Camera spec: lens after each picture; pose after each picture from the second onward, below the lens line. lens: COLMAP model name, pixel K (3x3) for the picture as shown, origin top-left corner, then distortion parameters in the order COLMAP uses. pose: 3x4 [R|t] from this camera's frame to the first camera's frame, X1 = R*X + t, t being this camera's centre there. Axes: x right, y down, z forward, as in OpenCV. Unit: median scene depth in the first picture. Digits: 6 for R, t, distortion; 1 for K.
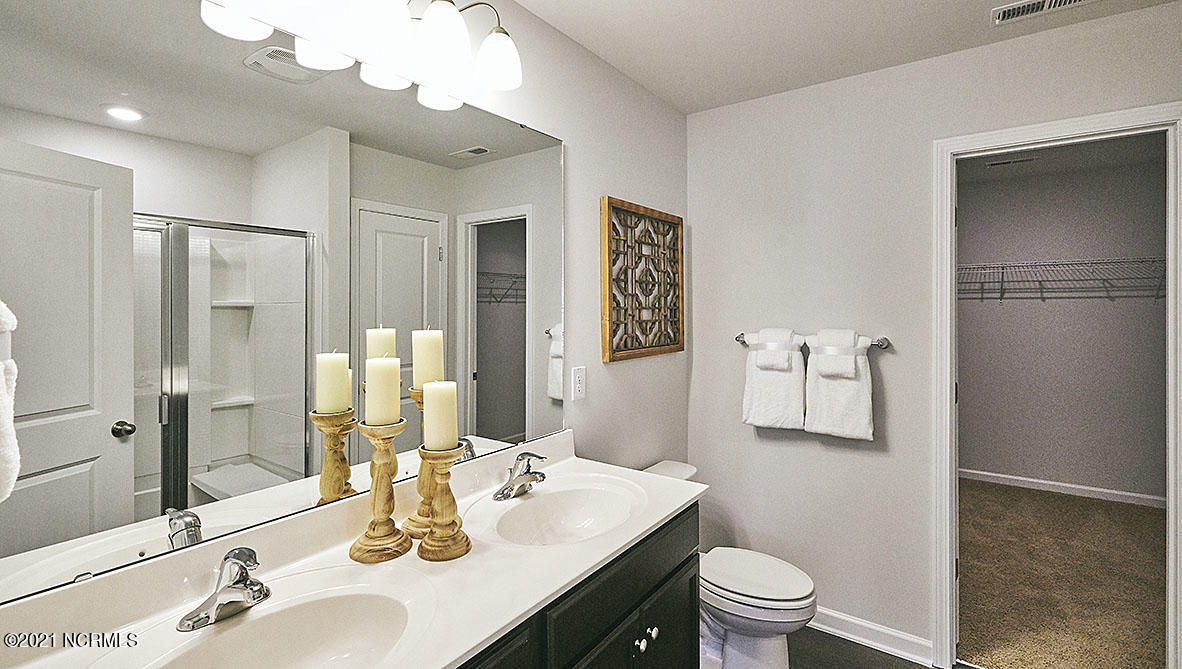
lens RADIAL K [[525.3, 0, 592.1], [0, 525.3, 295.7], [0, 0, 1]] dist [0.000560, 0.000334]
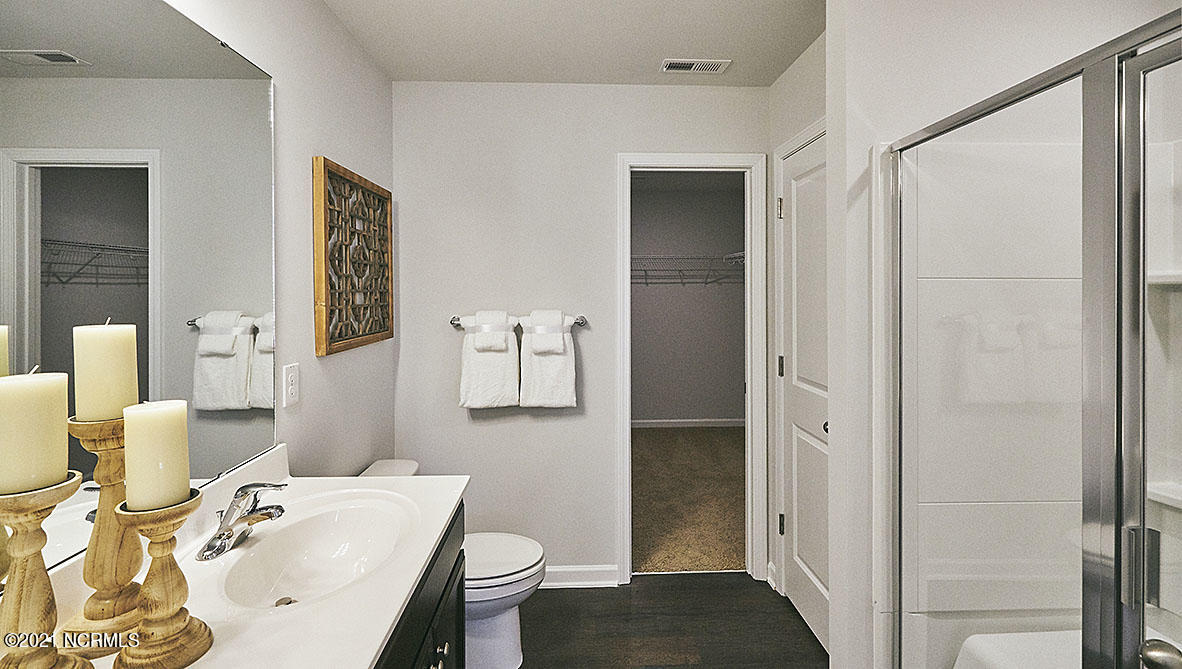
lens RADIAL K [[525.5, 0, 587.1], [0, 525.5, 280.2], [0, 0, 1]] dist [0.000055, 0.000087]
pose [[0.788636, 0.011048, 0.614762, -0.146907], [-0.012682, 0.999918, -0.001702, 0.002161], [-0.614730, -0.006454, 0.788711, 0.081251]]
